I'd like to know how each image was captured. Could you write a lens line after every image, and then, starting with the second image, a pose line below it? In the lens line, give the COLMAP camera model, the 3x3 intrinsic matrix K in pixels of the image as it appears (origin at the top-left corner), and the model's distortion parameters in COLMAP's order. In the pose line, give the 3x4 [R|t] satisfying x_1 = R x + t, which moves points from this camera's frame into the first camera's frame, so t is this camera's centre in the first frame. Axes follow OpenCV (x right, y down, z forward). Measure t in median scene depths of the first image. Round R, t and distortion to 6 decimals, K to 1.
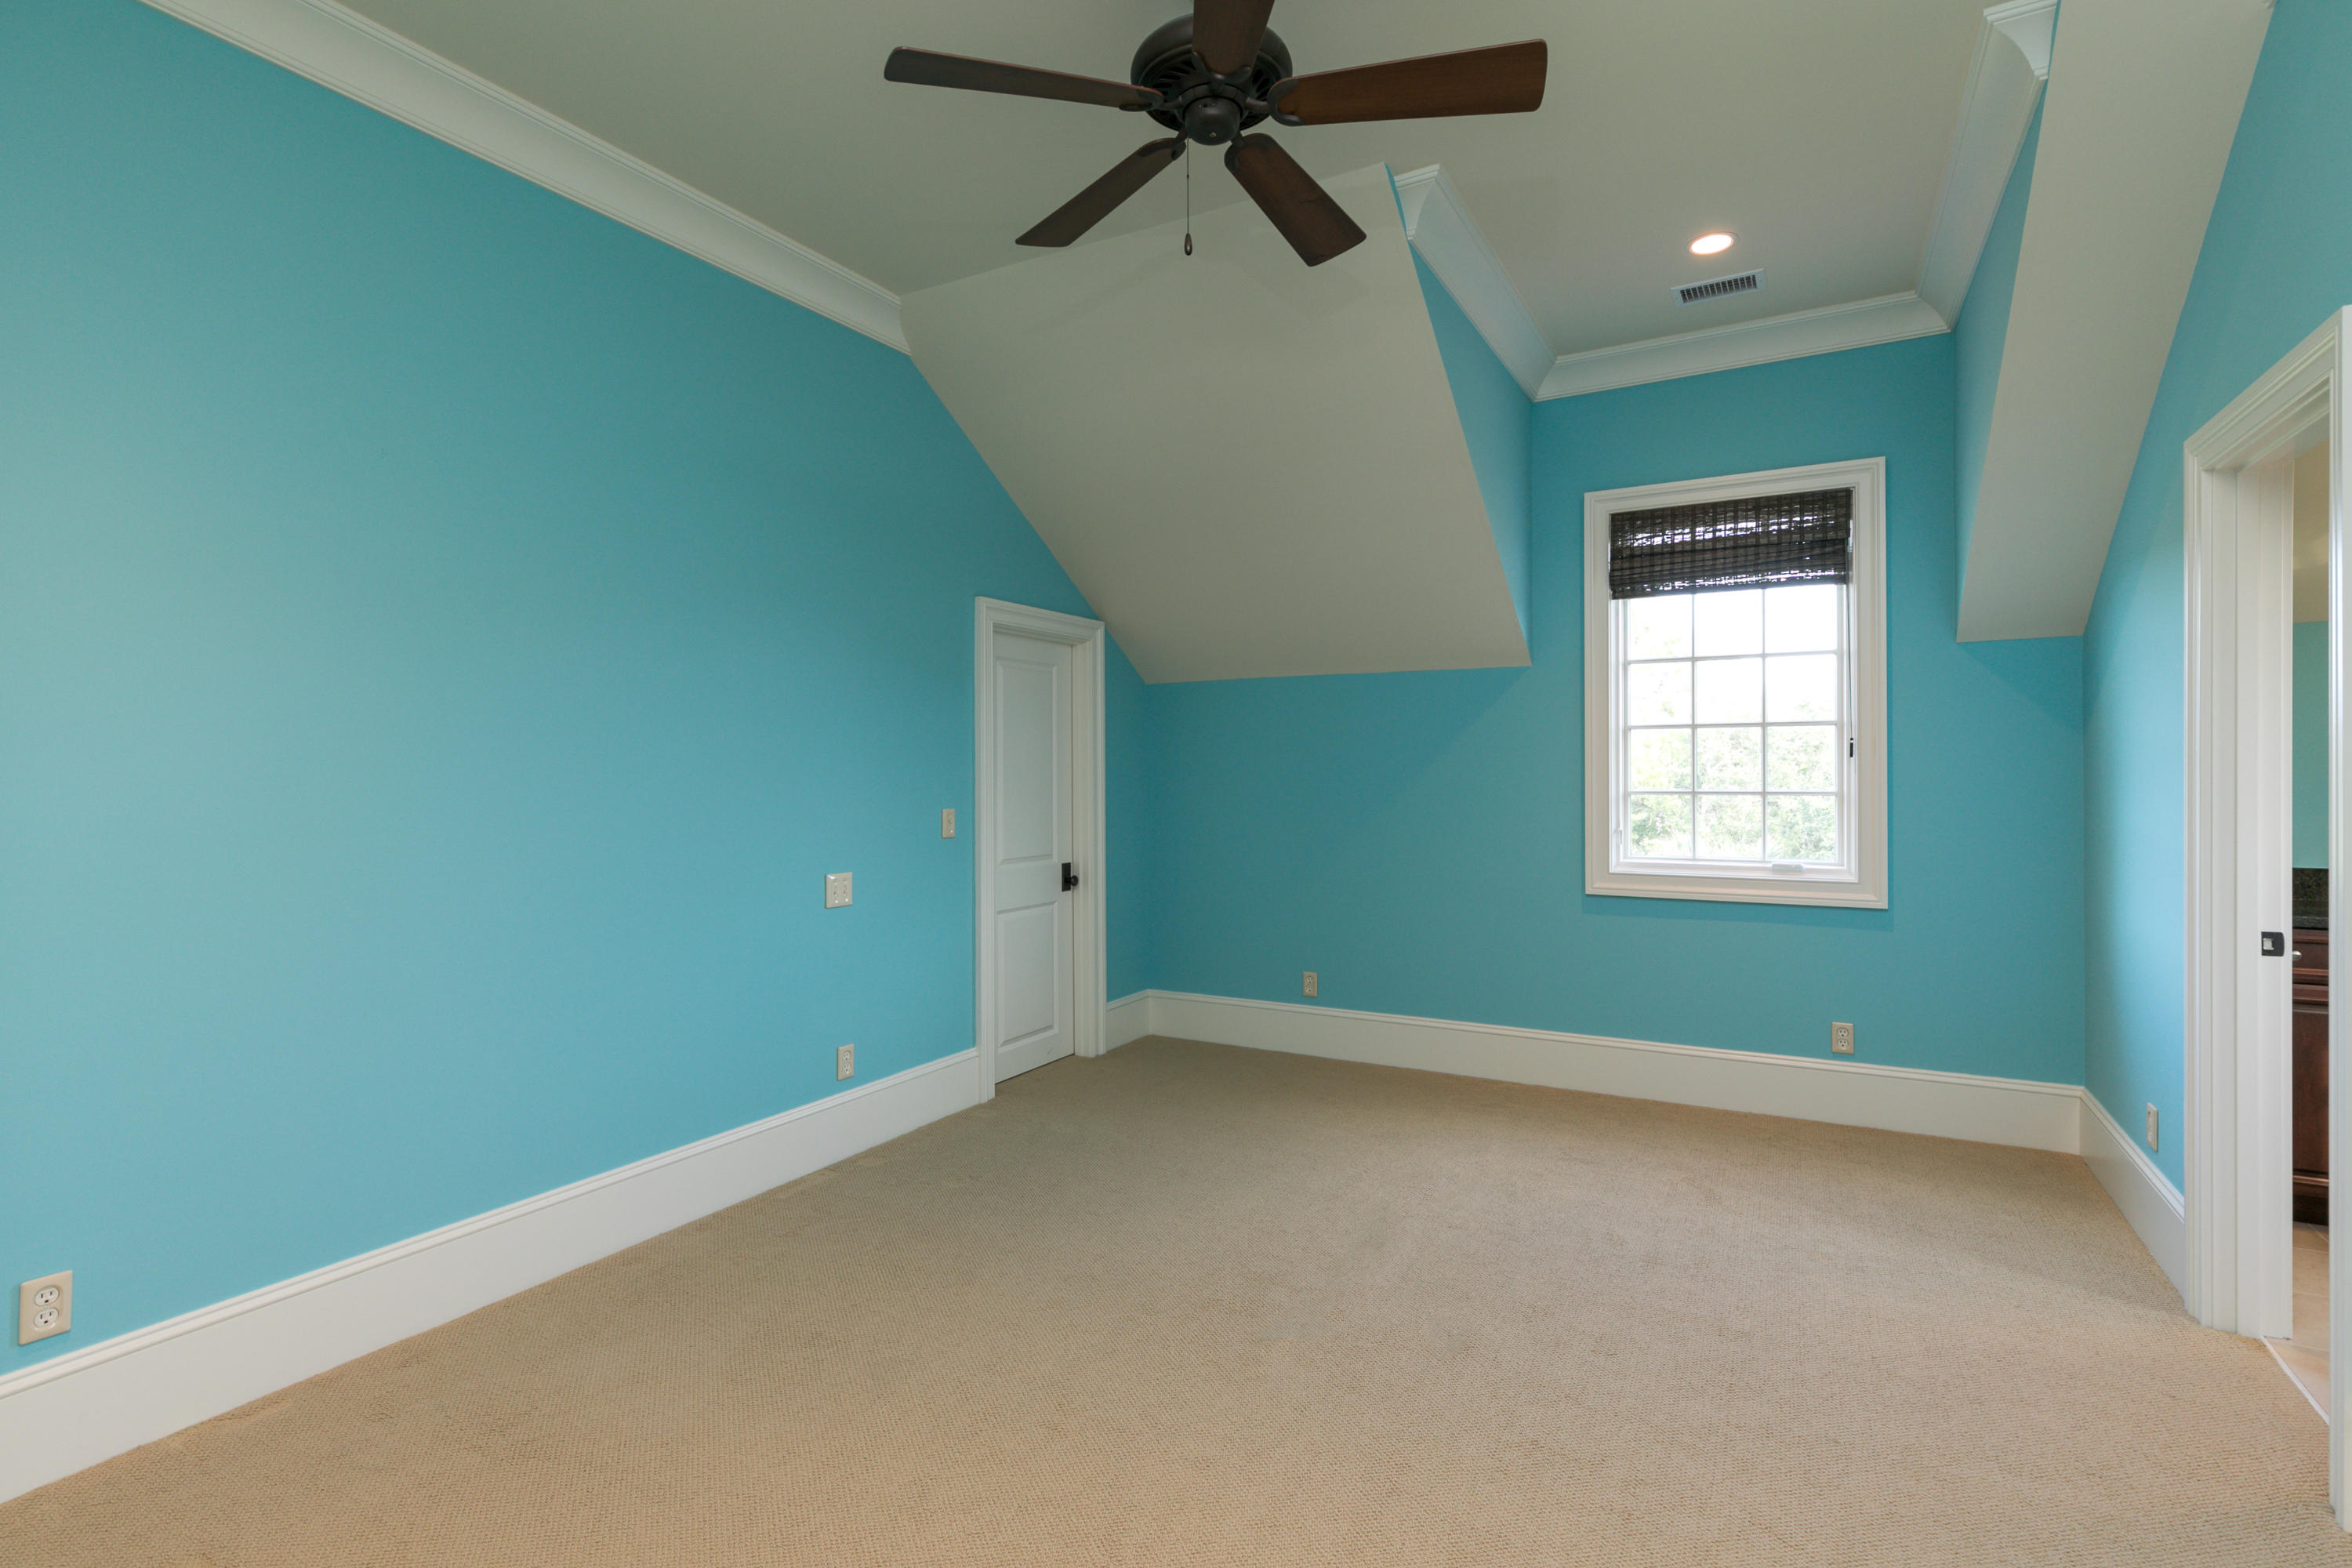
lens RADIAL K [[1108.4, 0, 1181.6], [0, 1108.4, 782.6], [0, 0, 1]] dist [0.000527, -0.000157]
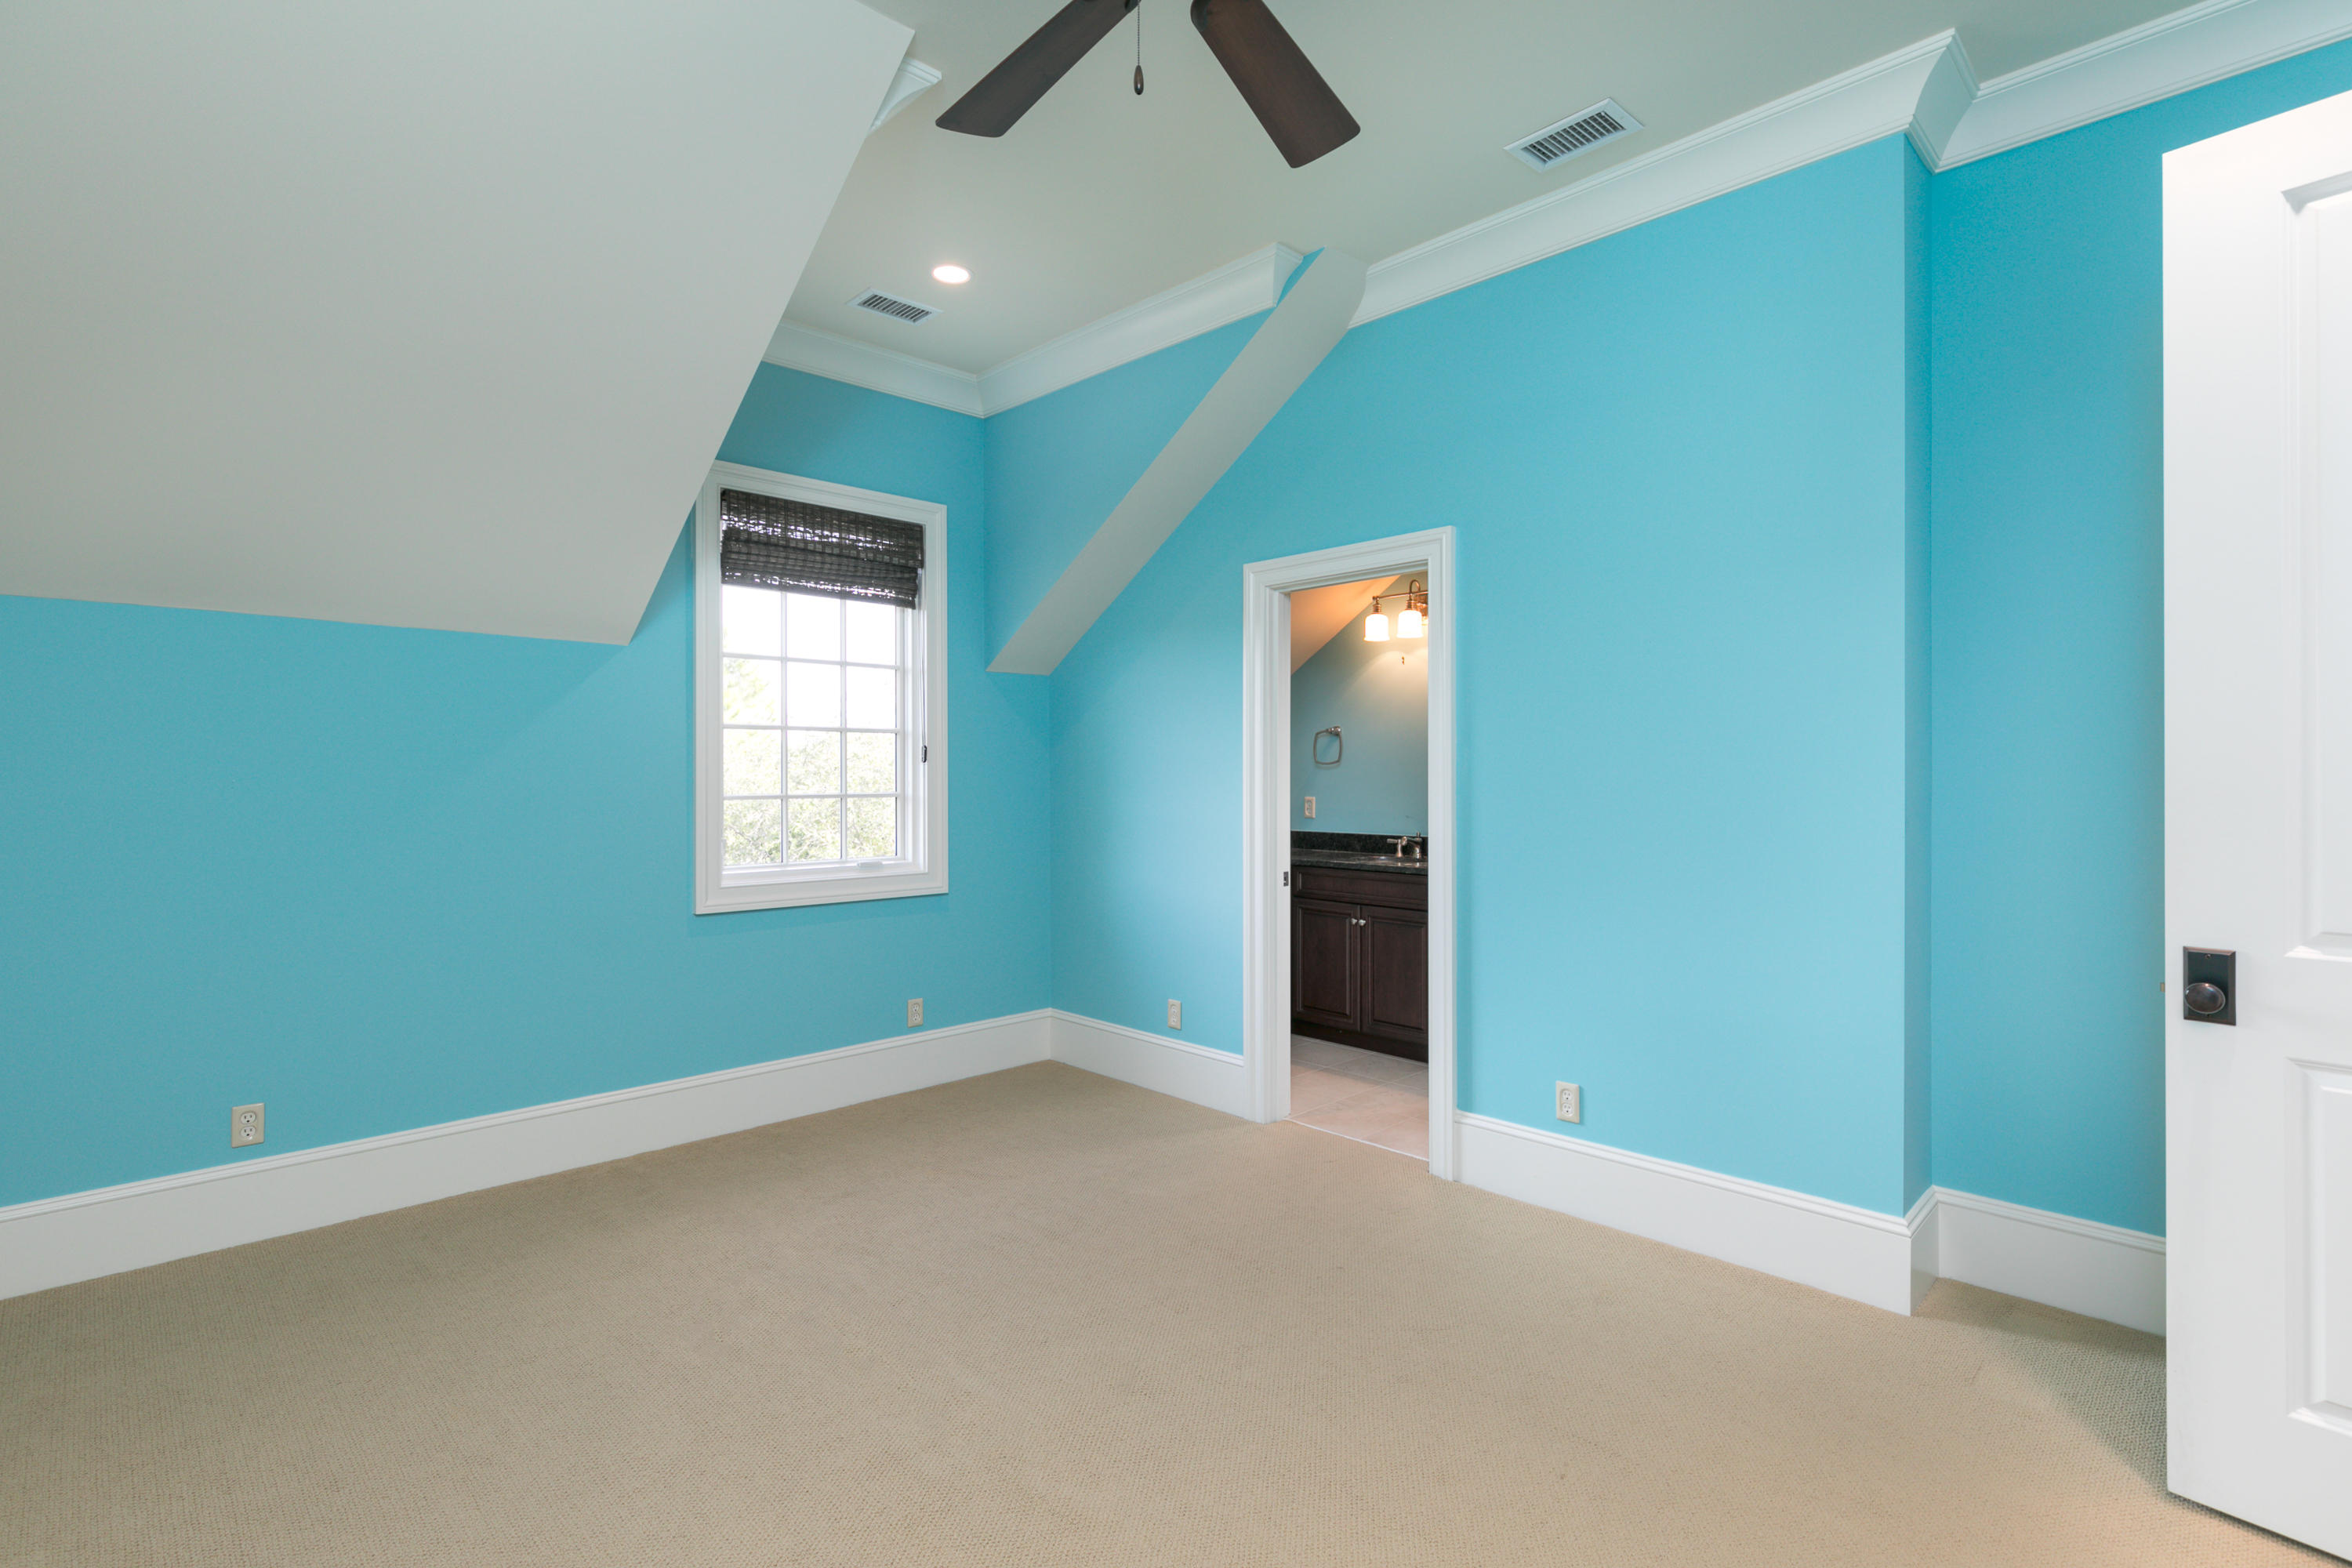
lens RADIAL K [[1108.4, 0, 1182.5], [0, 1108.4, 775.9], [0, 0, 1]] dist [0.000527, -0.000157]
pose [[0.278960, 0.004213, 0.960294, -0.387695], [0.009365, 0.999931, -0.007107, 0.001255], [-0.960257, 0.010976, 0.278901, 0.407690]]
